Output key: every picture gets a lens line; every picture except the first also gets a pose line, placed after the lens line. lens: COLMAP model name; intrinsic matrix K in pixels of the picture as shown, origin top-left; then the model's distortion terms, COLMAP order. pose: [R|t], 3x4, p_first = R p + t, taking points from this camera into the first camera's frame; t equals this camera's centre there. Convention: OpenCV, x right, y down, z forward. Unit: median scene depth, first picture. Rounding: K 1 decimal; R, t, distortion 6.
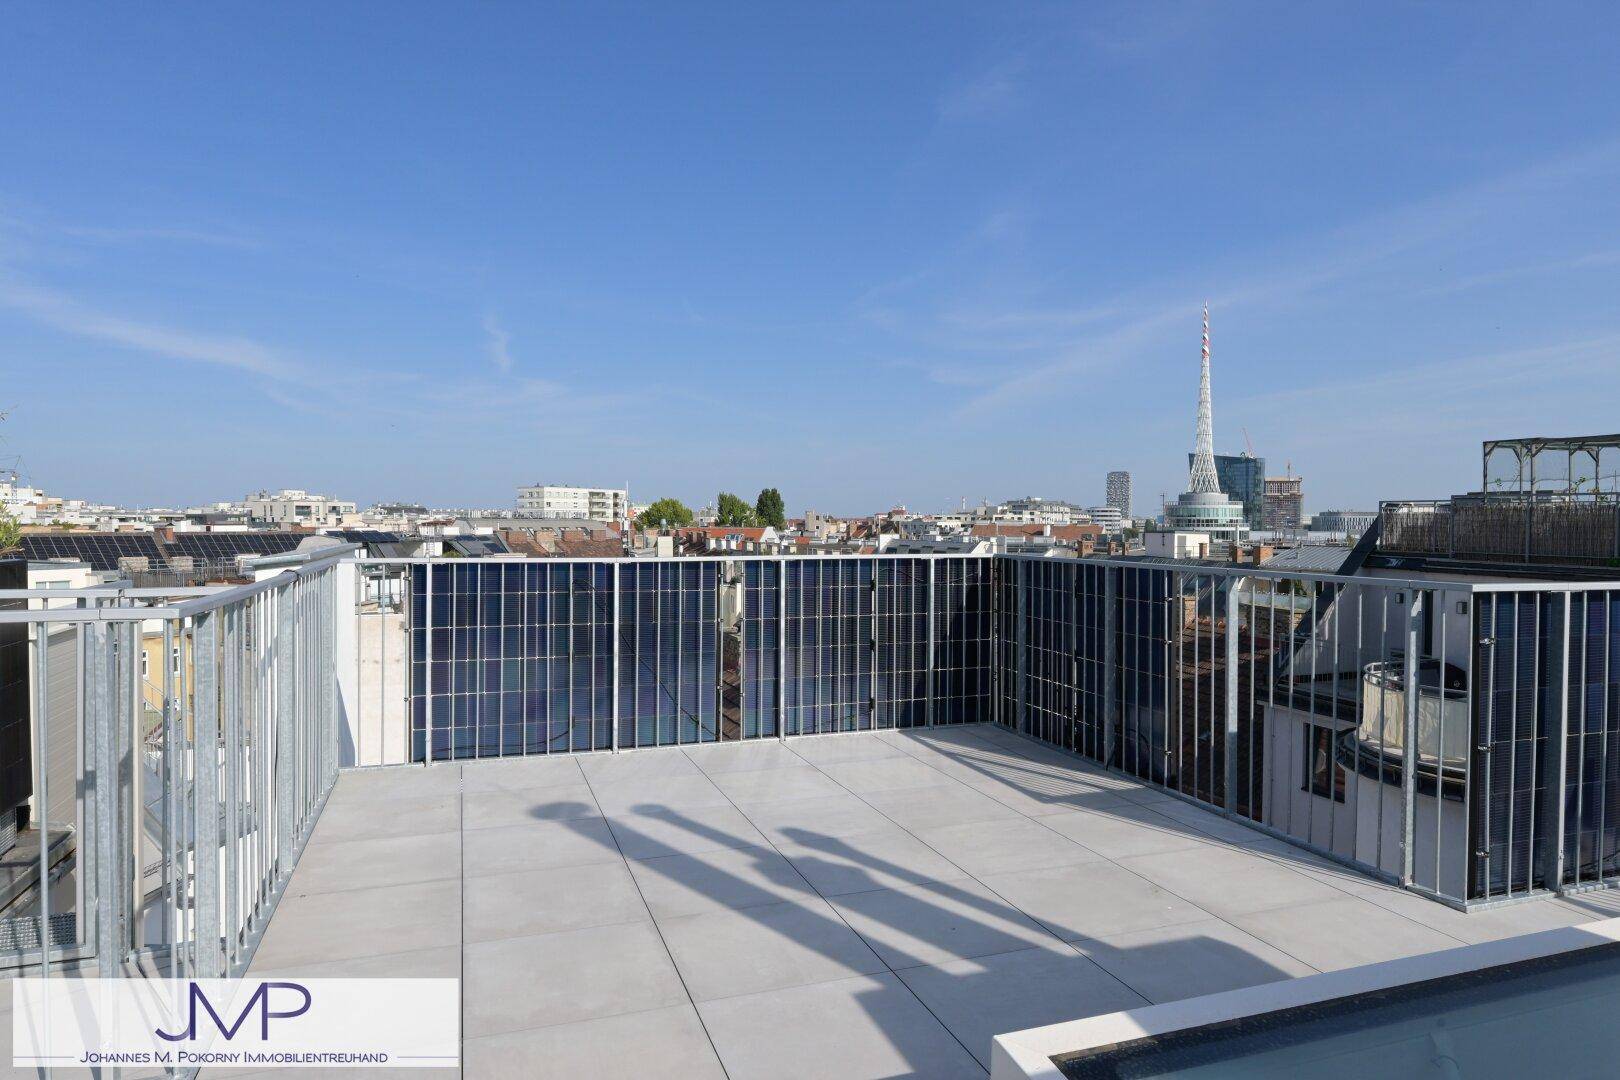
lens RADIAL K [[1001.4, 0, 799.5], [0, 1001.4, 506.1], [0, 0, 1]] dist [0.004851, -0.002770]
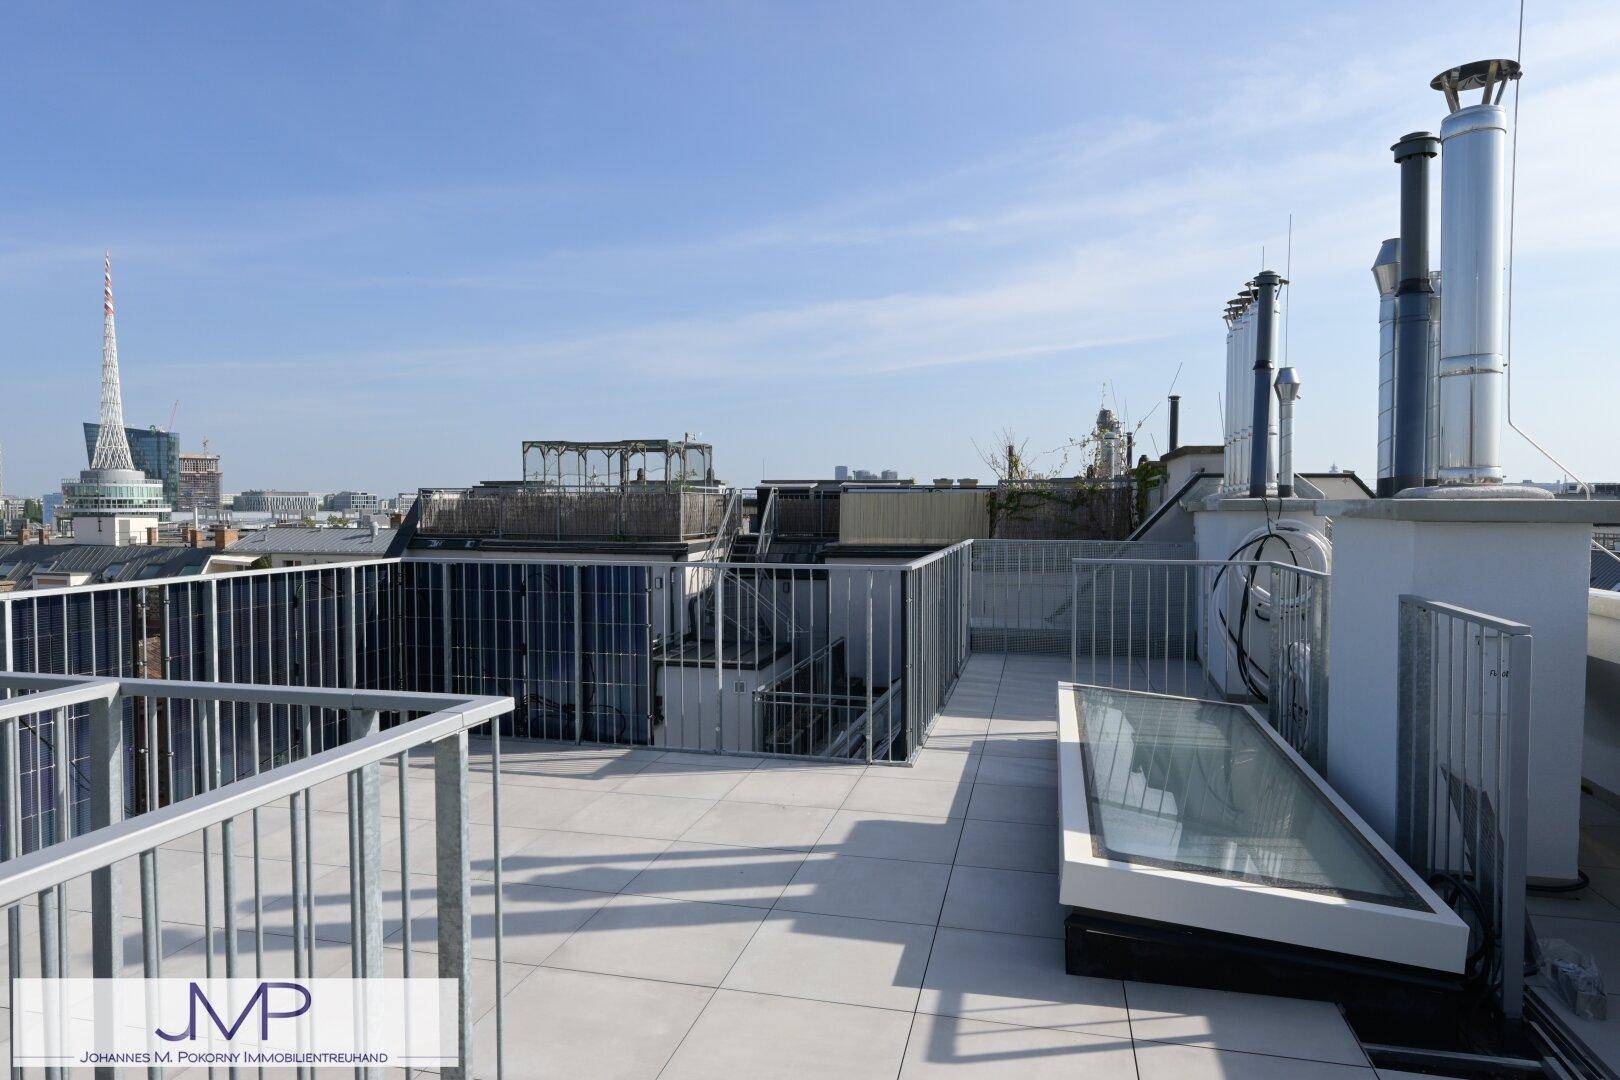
lens RADIAL K [[1001.4, 0, 806.7], [0, 1001.4, 558.2], [0, 0, 1]] dist [0.004851, -0.002770]
pose [[0.534916, -0.050420, 0.843400, -0.125321], [-0.010903, 0.997723, 0.066561, -0.006233], [-0.844835, -0.044800, 0.533148, 0.047882]]
